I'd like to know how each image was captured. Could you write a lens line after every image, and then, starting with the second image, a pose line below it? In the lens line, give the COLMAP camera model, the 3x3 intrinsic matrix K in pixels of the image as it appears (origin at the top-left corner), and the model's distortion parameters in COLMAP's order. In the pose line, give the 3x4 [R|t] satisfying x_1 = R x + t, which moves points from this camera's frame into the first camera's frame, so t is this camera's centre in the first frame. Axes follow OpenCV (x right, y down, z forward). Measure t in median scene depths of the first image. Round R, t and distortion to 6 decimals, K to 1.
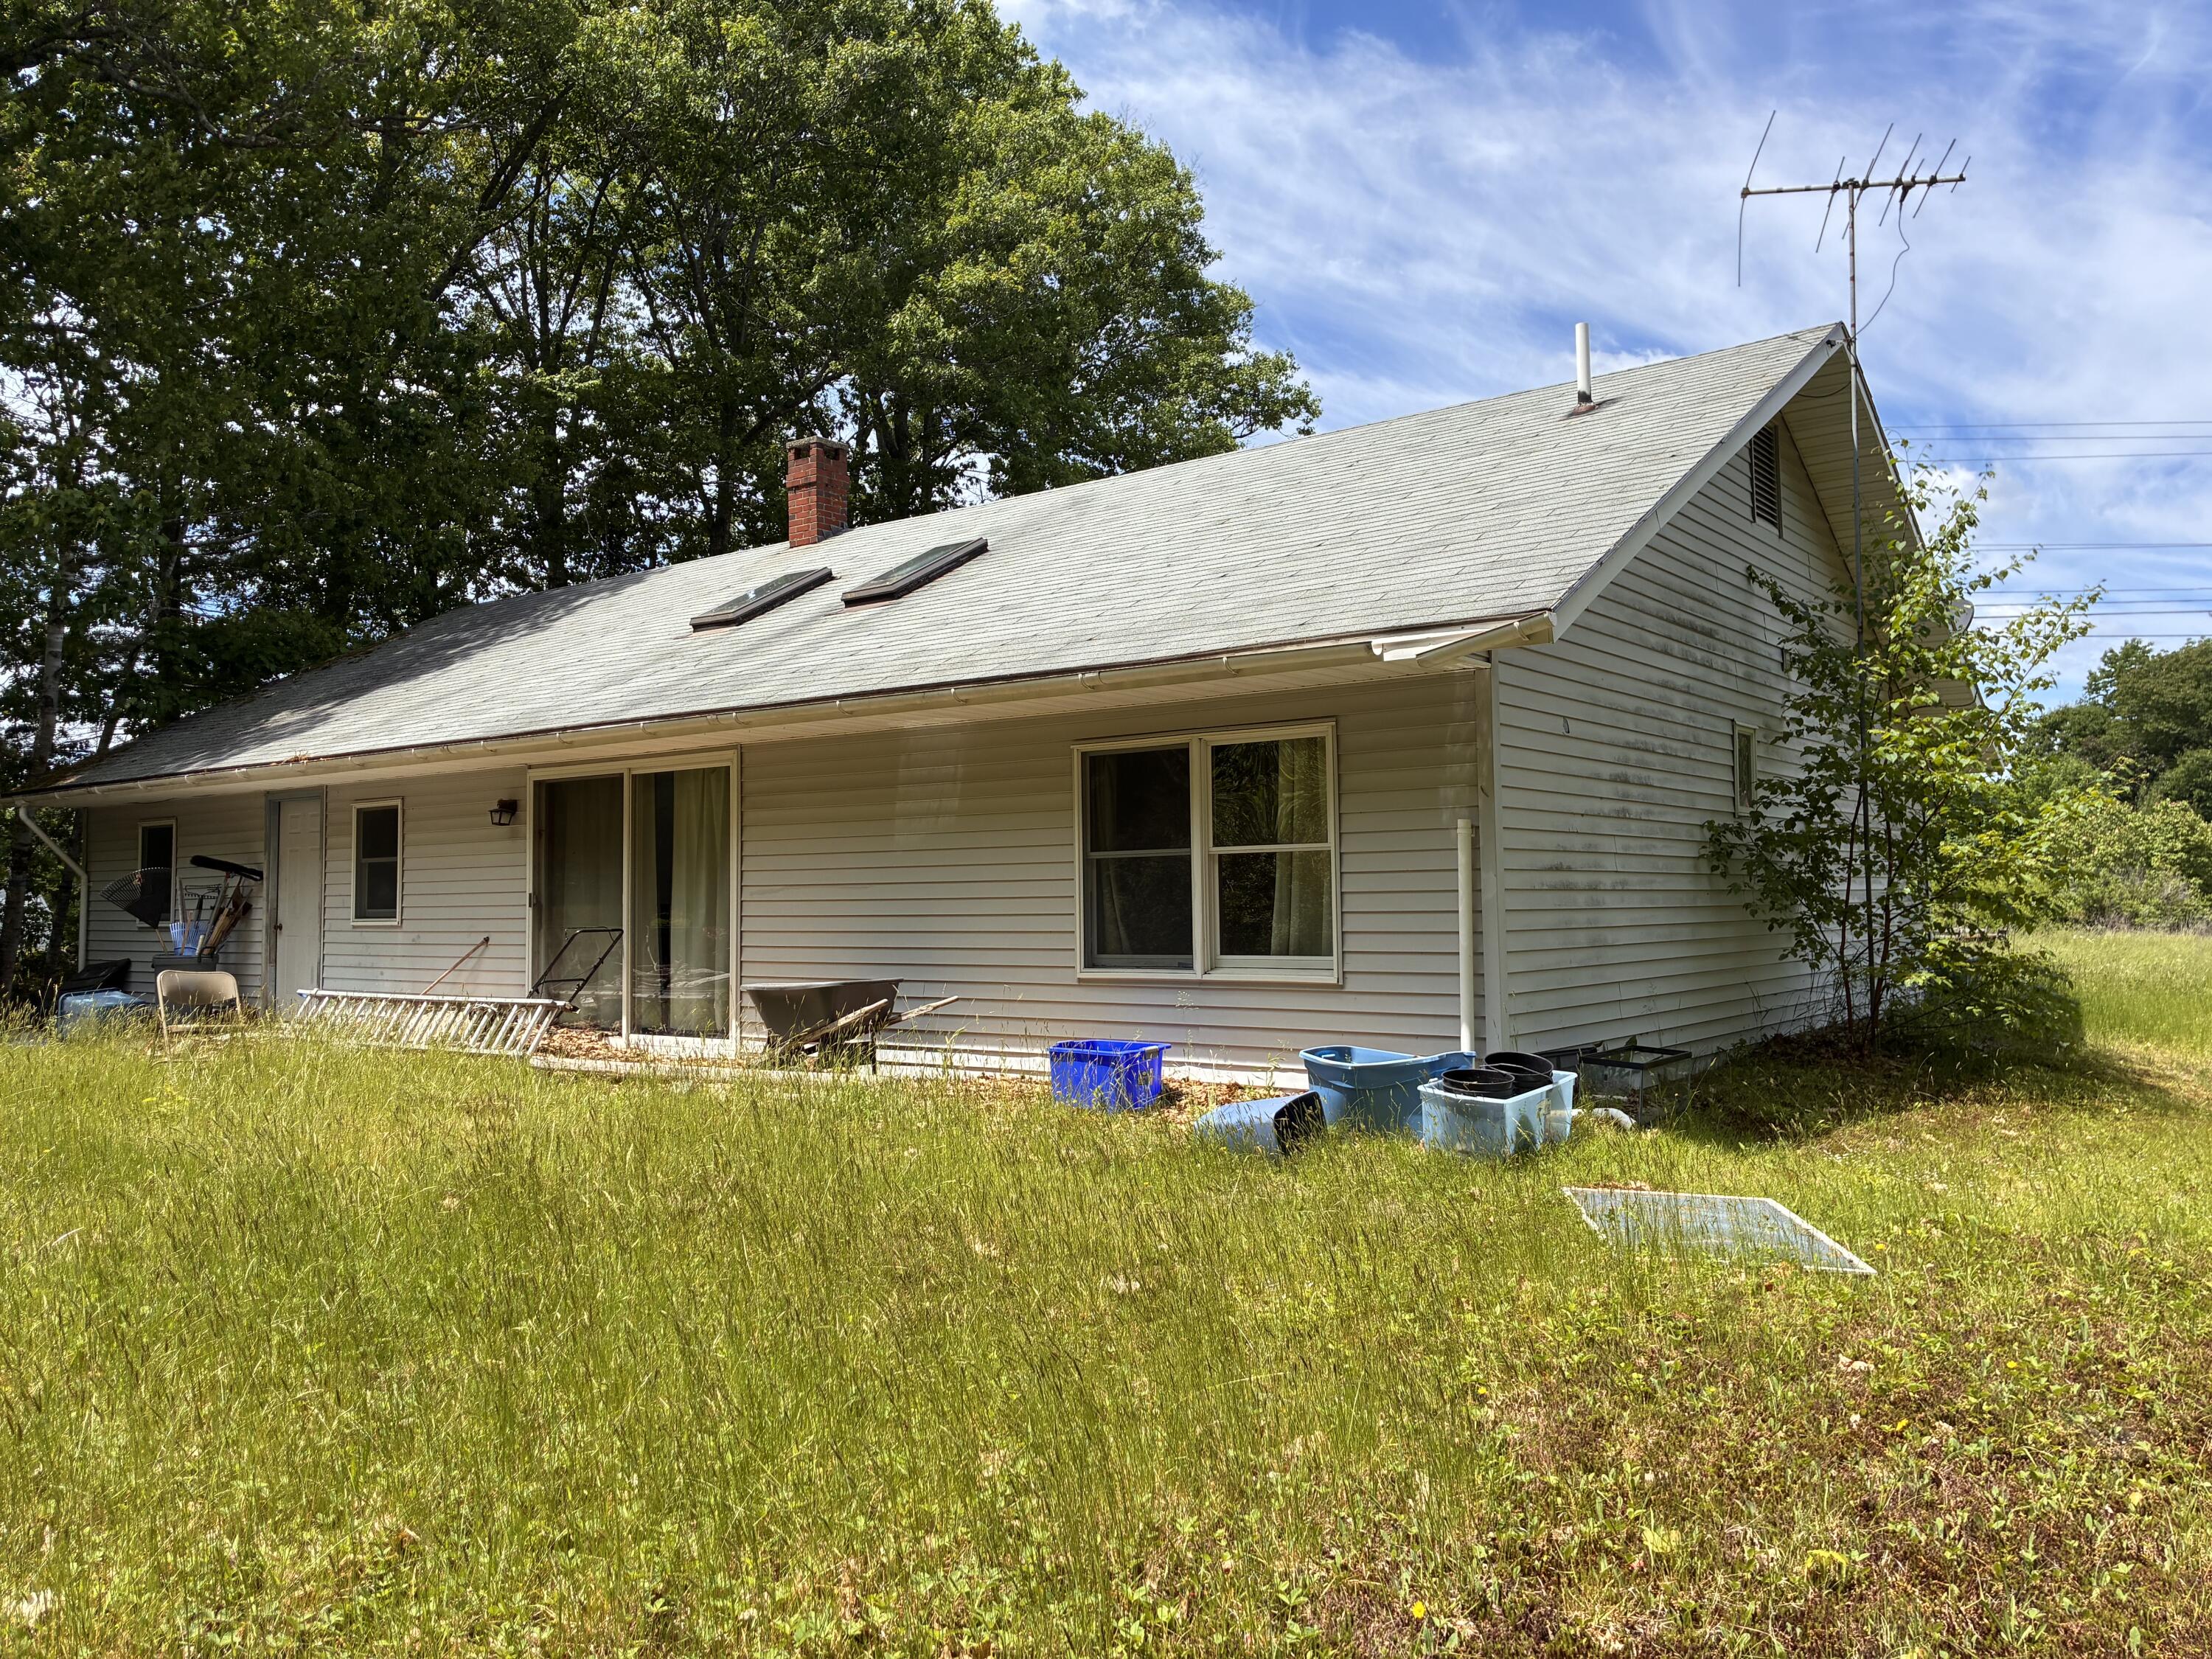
lens RADIAL K [[1684.0, 0, 1106.0], [0, 1684.0, 829.5], [0, 0, 1]] dist [0.082332, -0.128440]
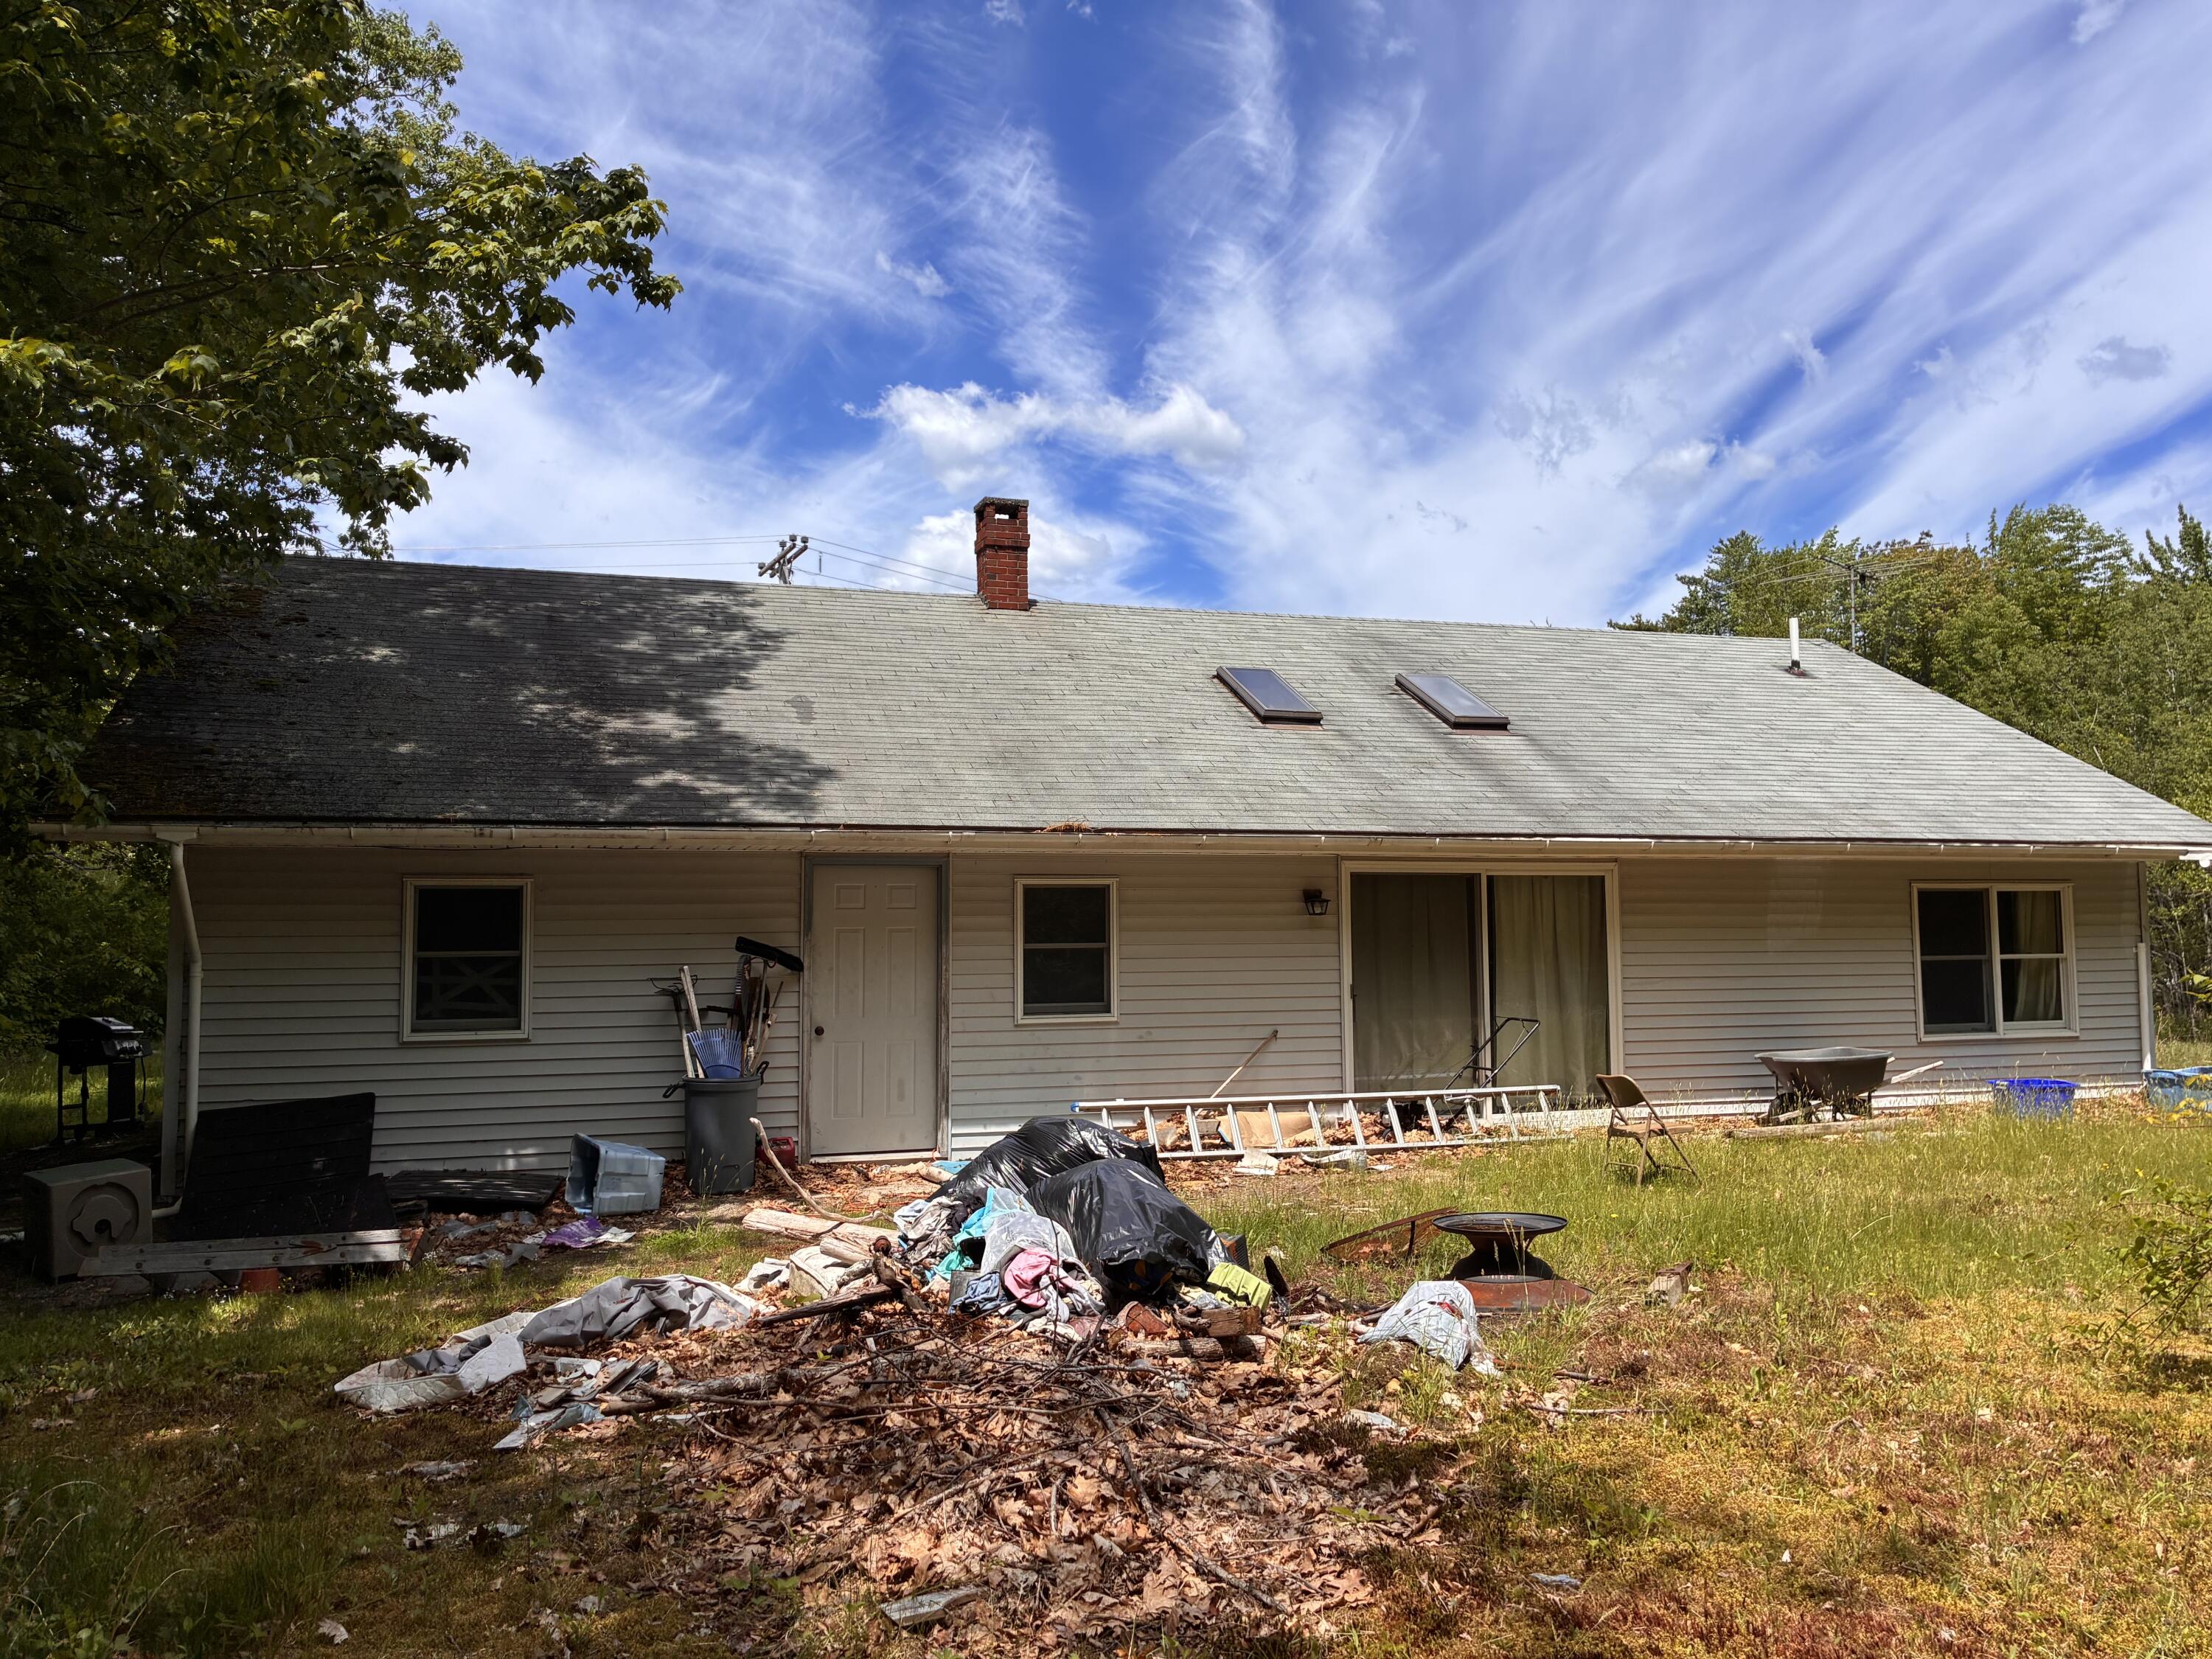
lens RADIAL K [[1684.0, 0, 1106.0], [0, 1684.0, 829.5], [0, 0, 1]] dist [0.082332, -0.128440]
pose [[0.568764, 0.062416, 0.820129, -1.556389], [-0.032361, 0.998043, -0.053513, 0.005298], [-0.821864, 0.003896, 0.569671, 0.687661]]
